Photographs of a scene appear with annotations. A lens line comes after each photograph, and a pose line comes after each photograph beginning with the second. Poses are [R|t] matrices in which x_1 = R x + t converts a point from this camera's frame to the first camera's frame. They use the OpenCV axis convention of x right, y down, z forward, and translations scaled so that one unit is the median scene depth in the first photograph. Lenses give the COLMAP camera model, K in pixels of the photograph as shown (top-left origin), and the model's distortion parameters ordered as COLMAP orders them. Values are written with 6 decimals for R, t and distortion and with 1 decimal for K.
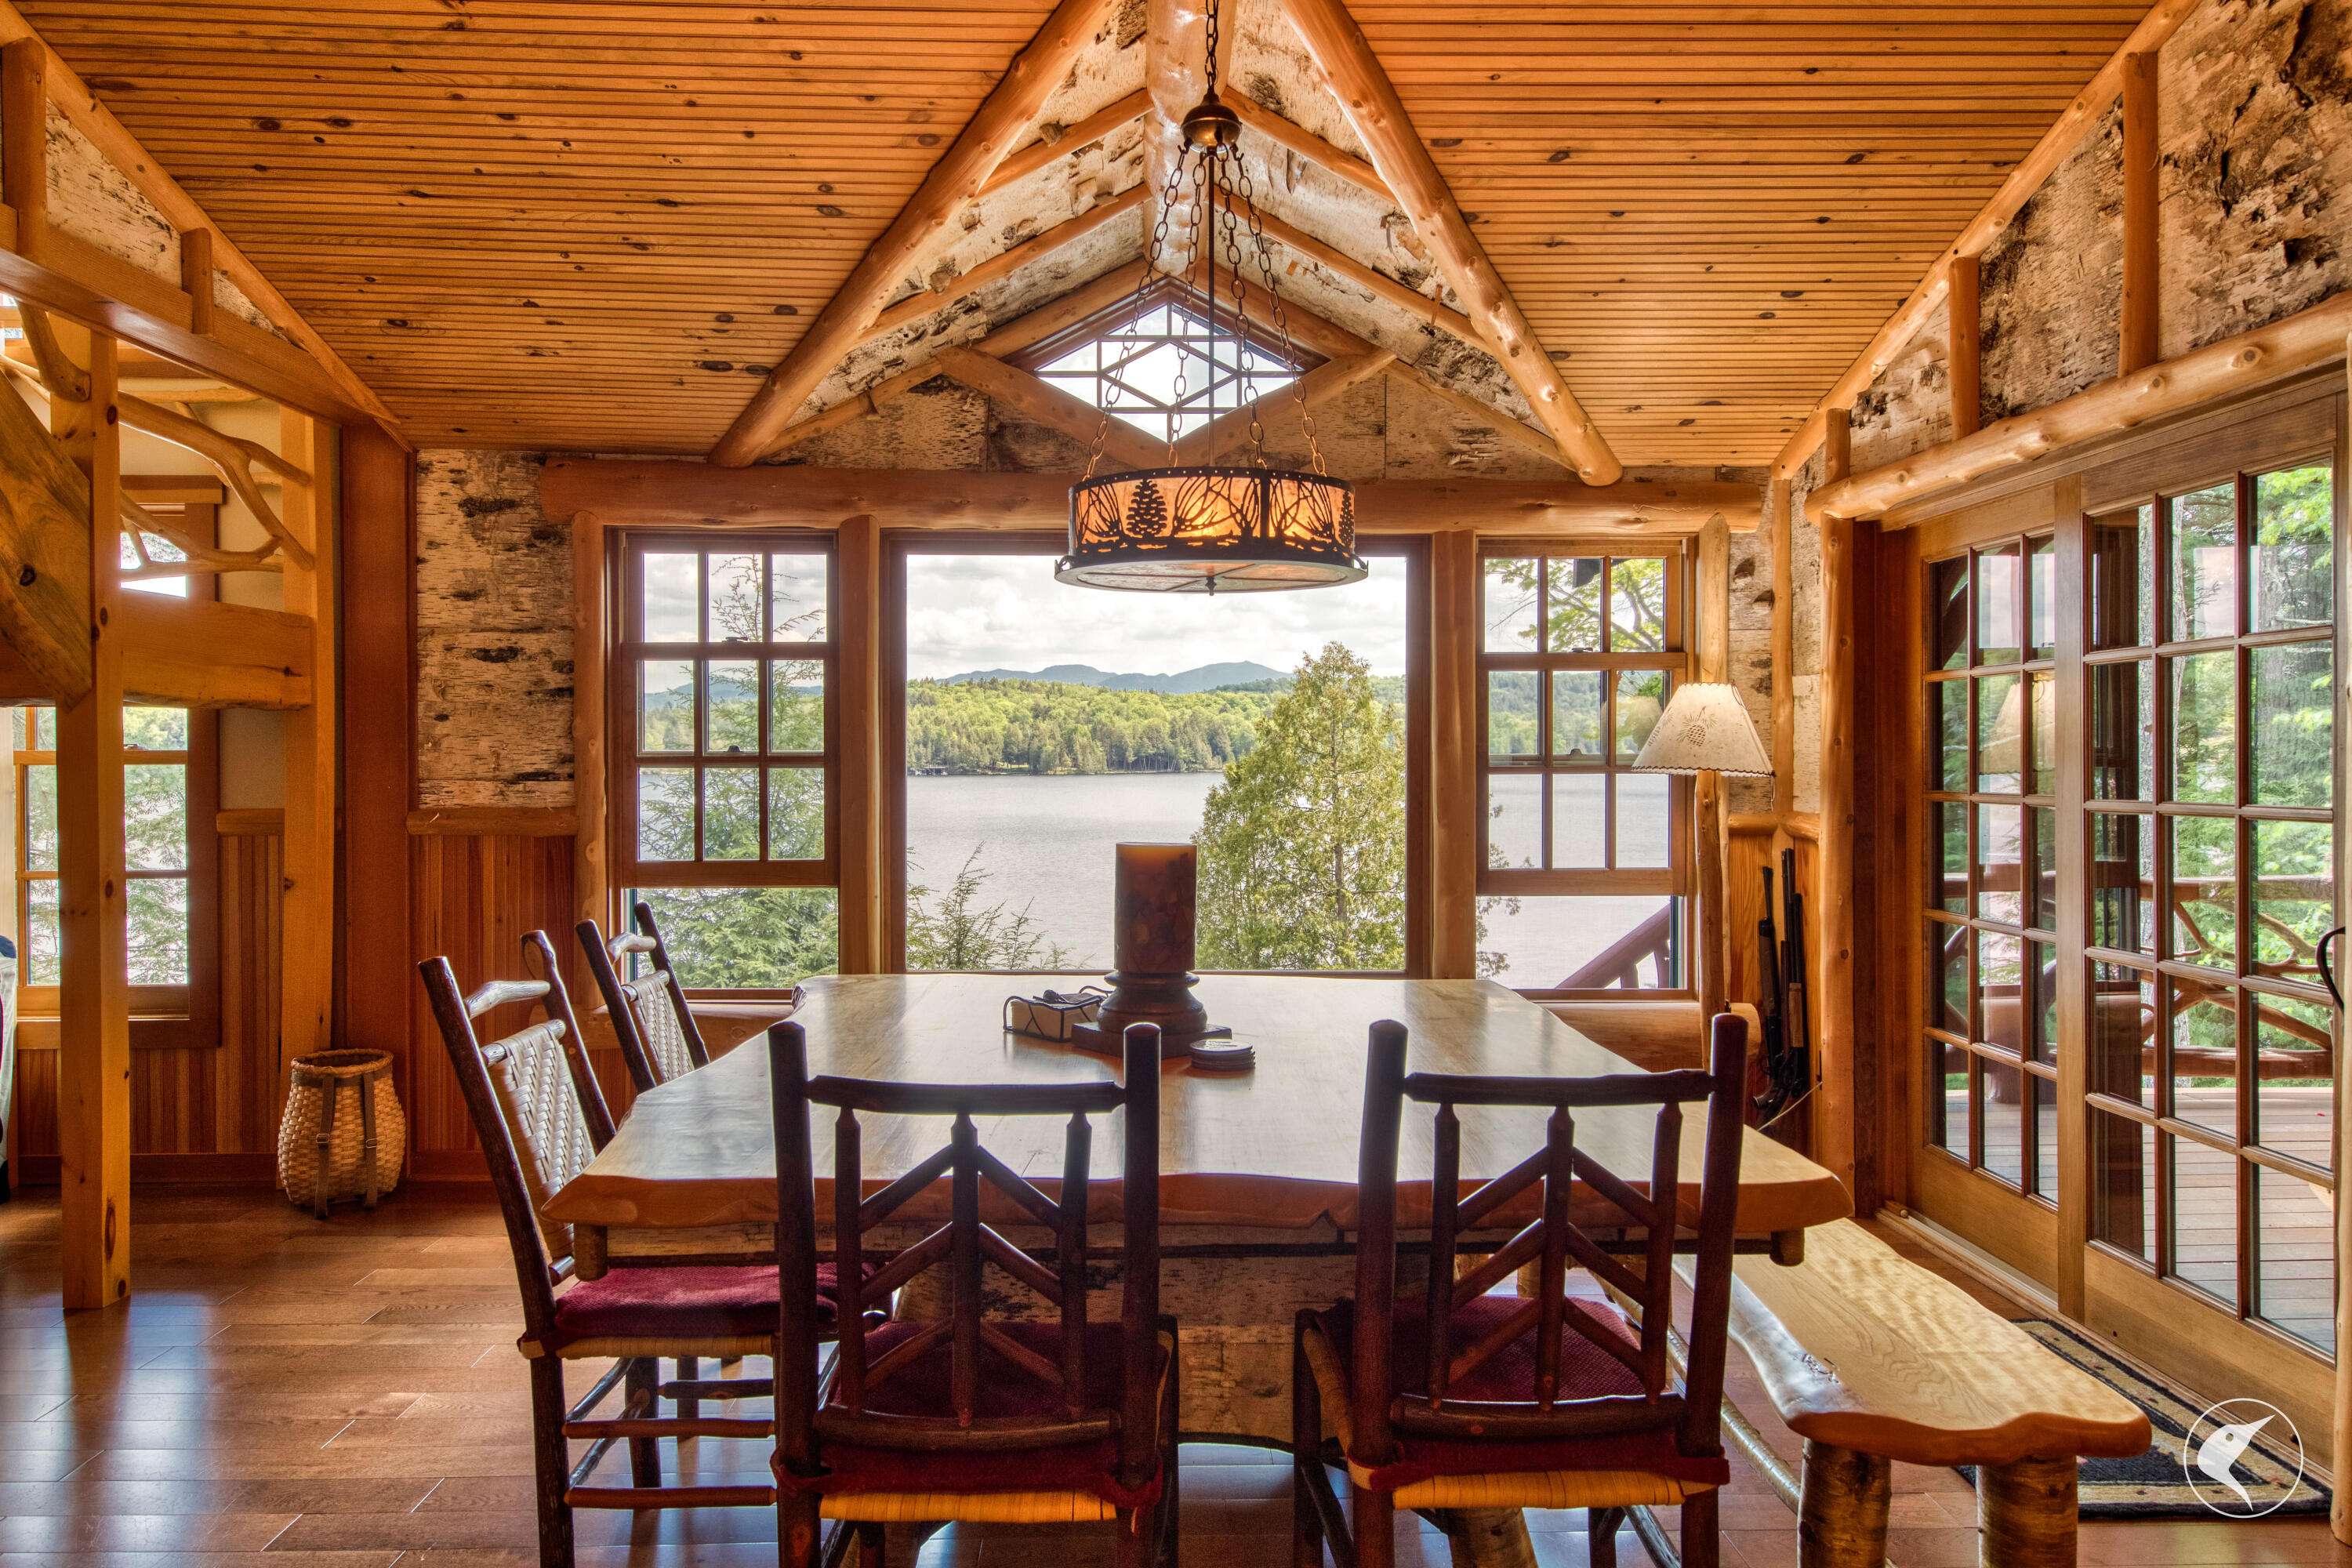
lens RADIAL K [[1540.5, 0, 1185.8], [0, 1540.5, 780.5], [0, 0, 1]] dist [0.010321, 0.002139]
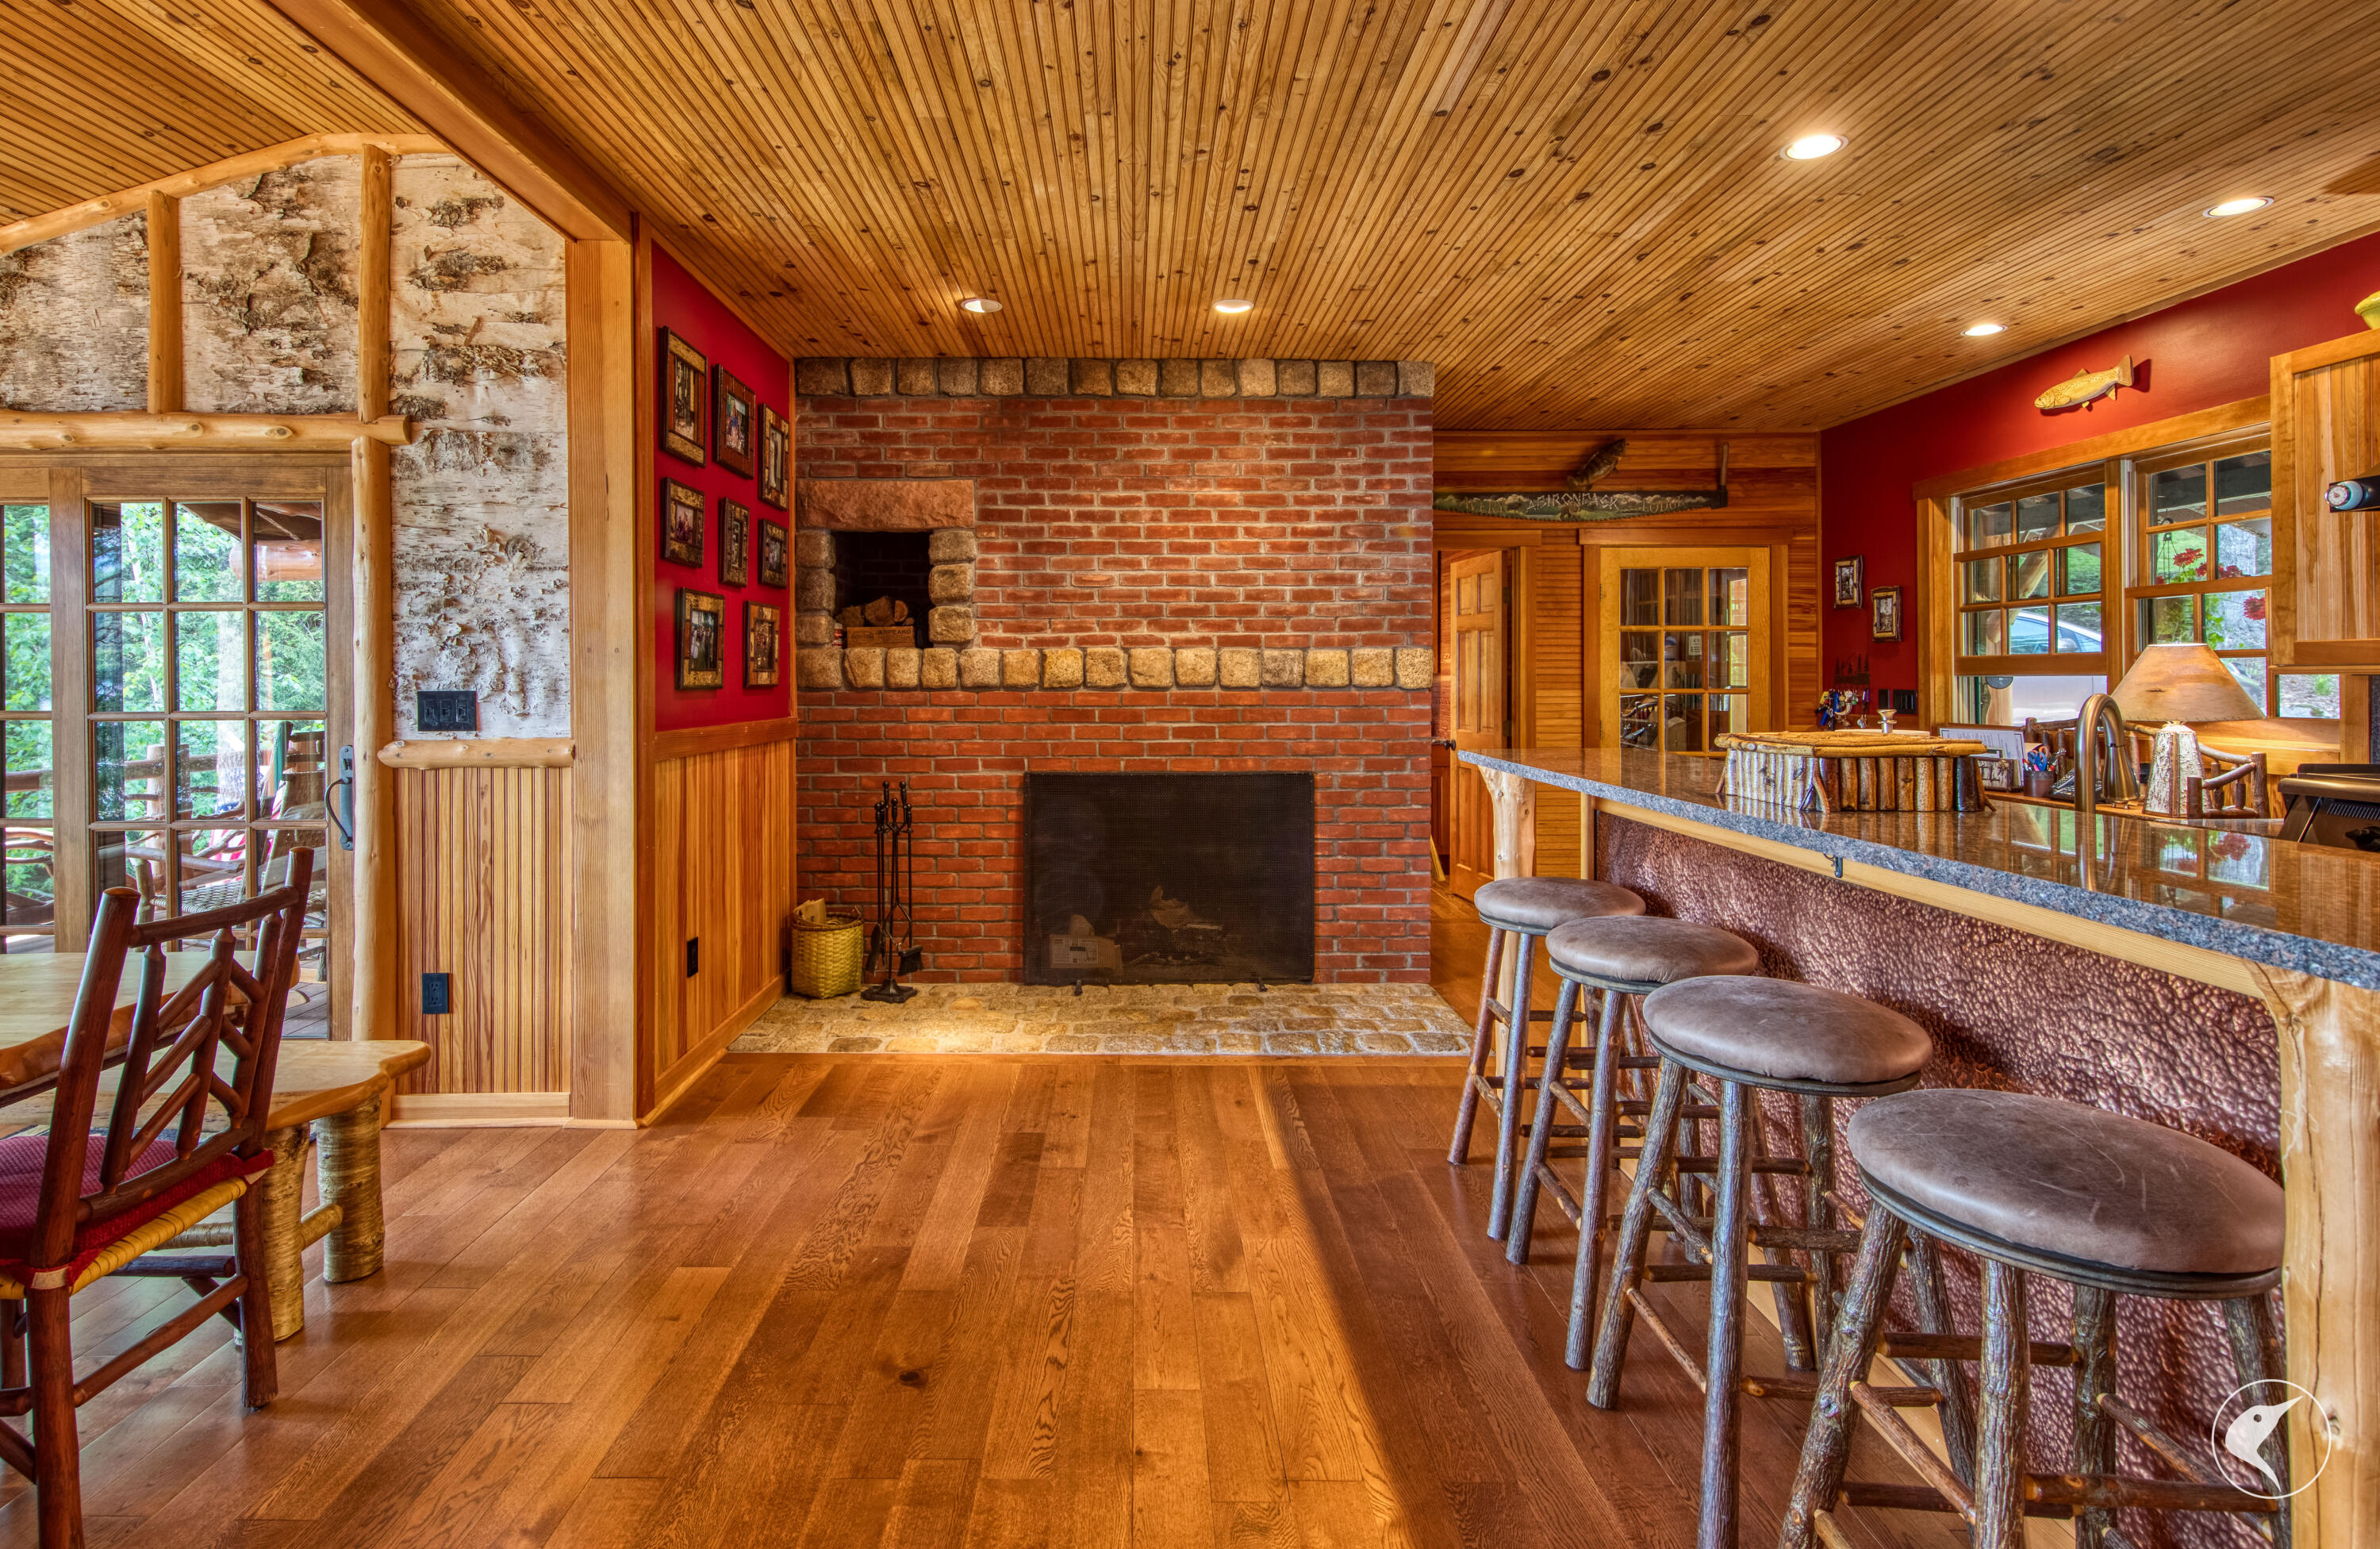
lens RADIAL K [[1151.8, 0, 1138.7], [0, 1151.8, 682.0], [0, 0, 1]] dist [0.000487, 0.000267]
pose [[0.030425, -0.003179, 0.999532, -0.439813], [0.014831, 0.999886, 0.002729, -0.003010], [-0.999427, 0.014741, 0.030469, 0.067306]]
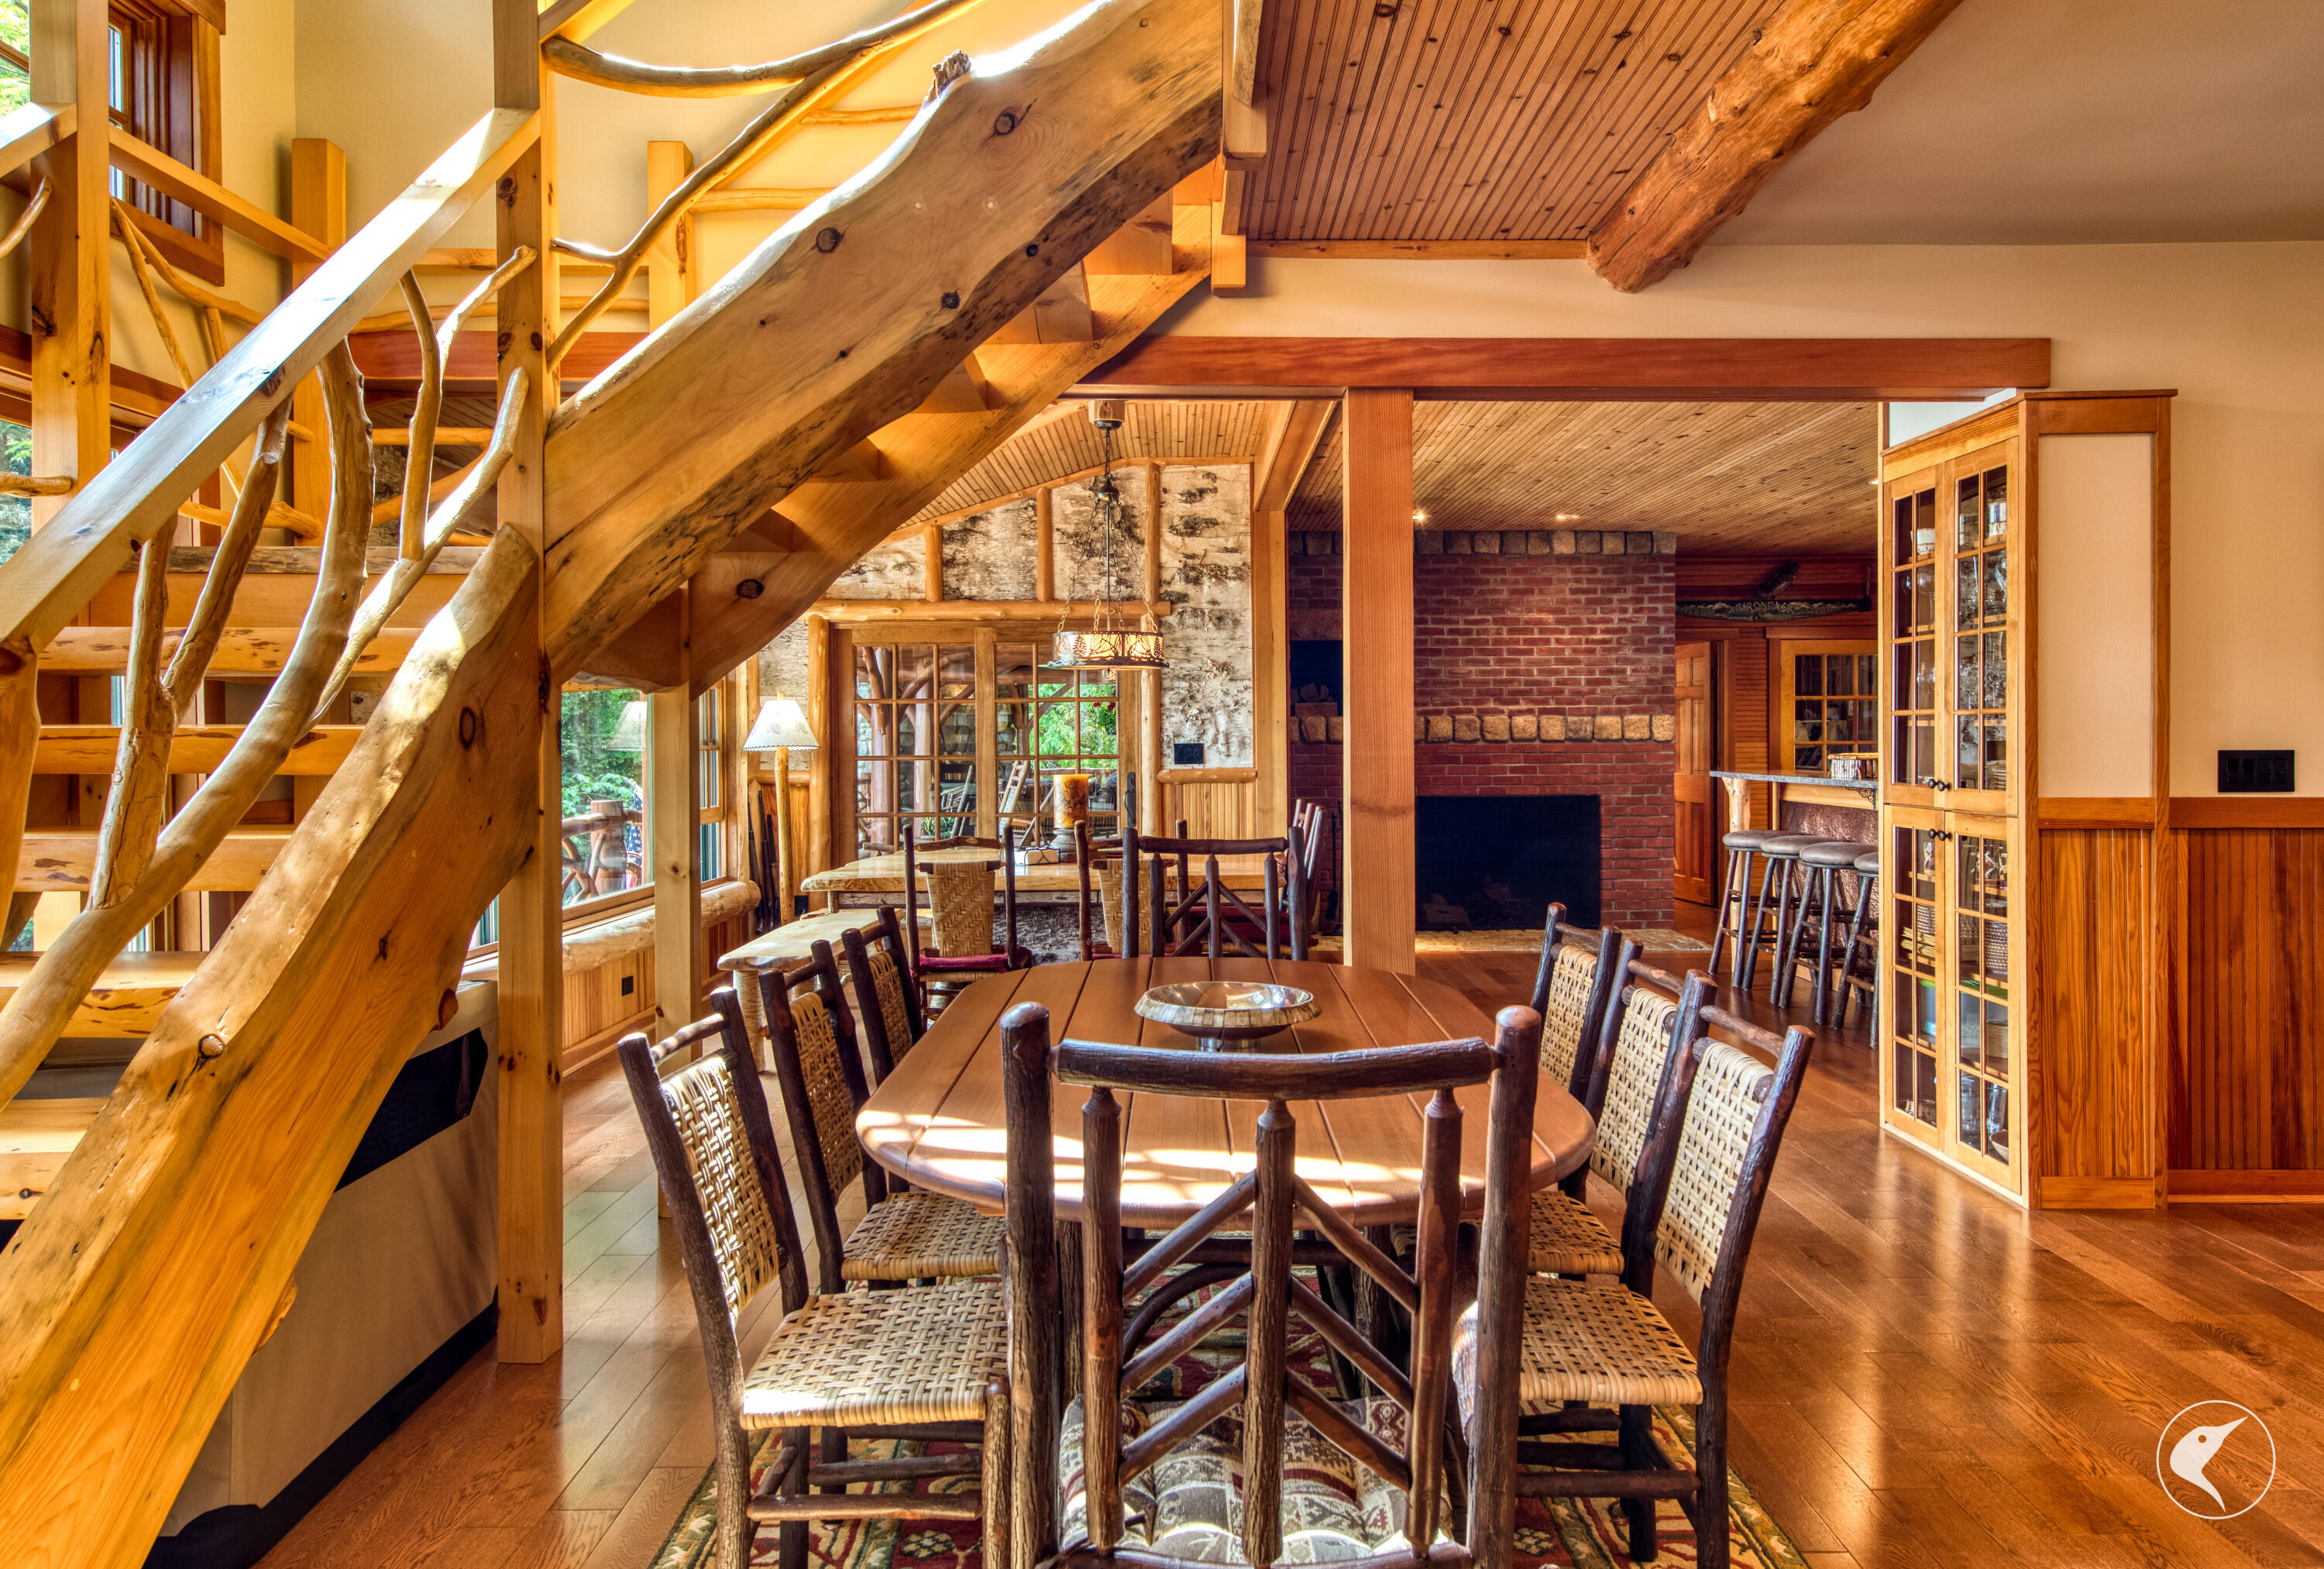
lens RADIAL K [[1558.9, 0, 1172.0], [0, 1558.9, 760.7], [0, 0, 1]] dist [-0.008104, -0.001376]
pose [[0.019298, -0.014635, 0.999707, -2.245663], [0.020688, 0.999685, 0.014235, -0.010949], [-0.999600, 0.020407, 0.019594, 0.740367]]
